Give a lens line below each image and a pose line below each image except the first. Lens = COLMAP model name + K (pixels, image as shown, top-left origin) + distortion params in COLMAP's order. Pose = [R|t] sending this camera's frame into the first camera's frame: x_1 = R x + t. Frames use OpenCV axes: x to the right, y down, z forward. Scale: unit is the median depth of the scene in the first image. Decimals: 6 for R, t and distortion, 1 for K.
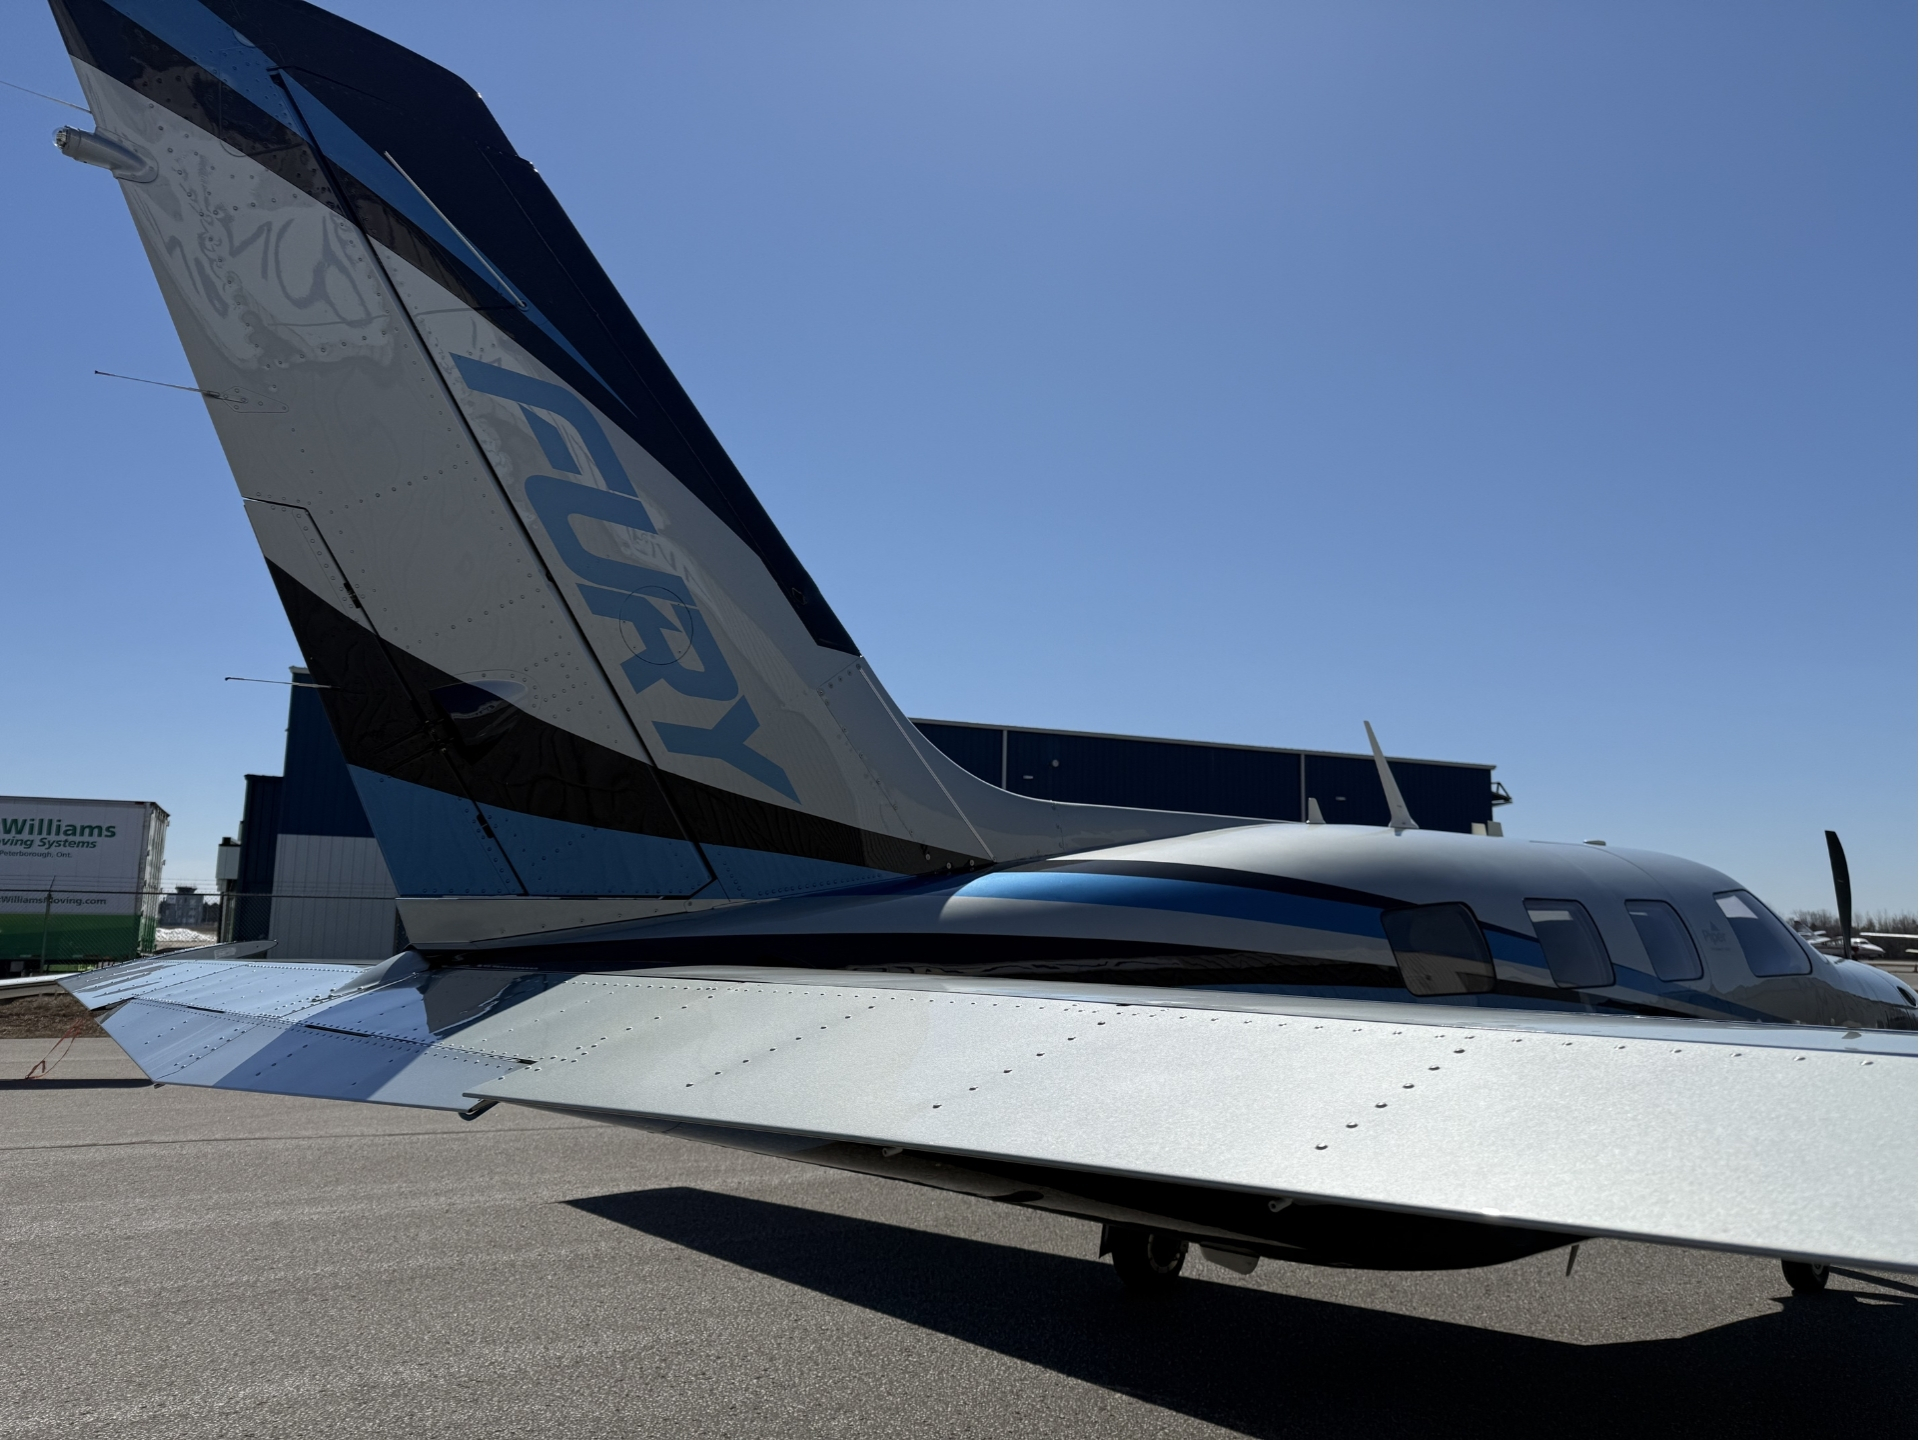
lens RADIAL K [[1346.1, 0, 978.1], [0, 1346.1, 717.3], [0, 0, 1]] dist [0.054849, -0.078192]
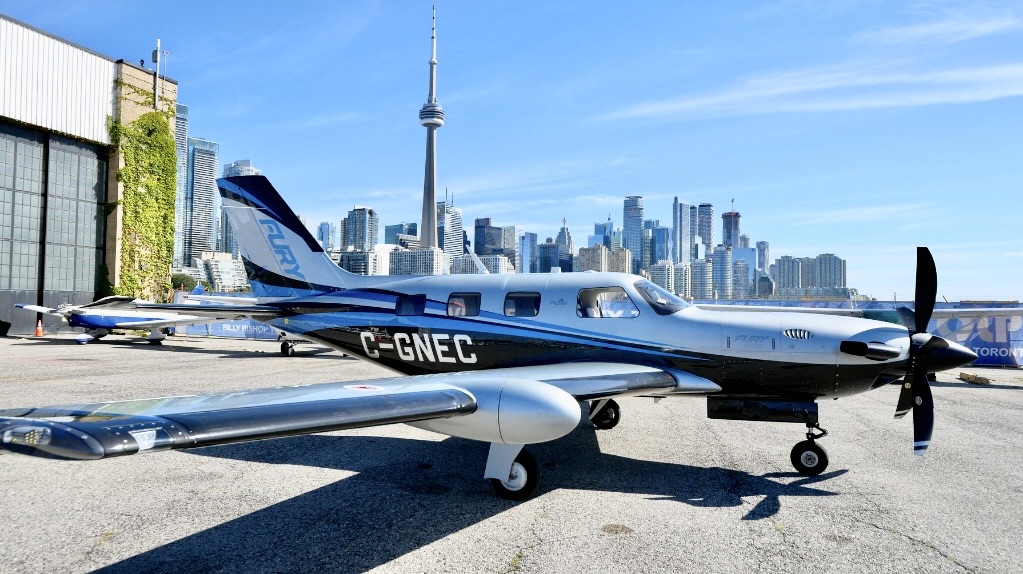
lens RADIAL K [[677.1, 0, 516.9], [0, 677.1, 285.2], [0, 0, 1]] dist [-0.007697, 0.000033]
pose [[0.509075, -0.034682, -0.860023, 1.853748], [0.124277, 0.991680, 0.033571, 0.064578], [0.851703, -0.123971, 0.509149, 0.181059]]
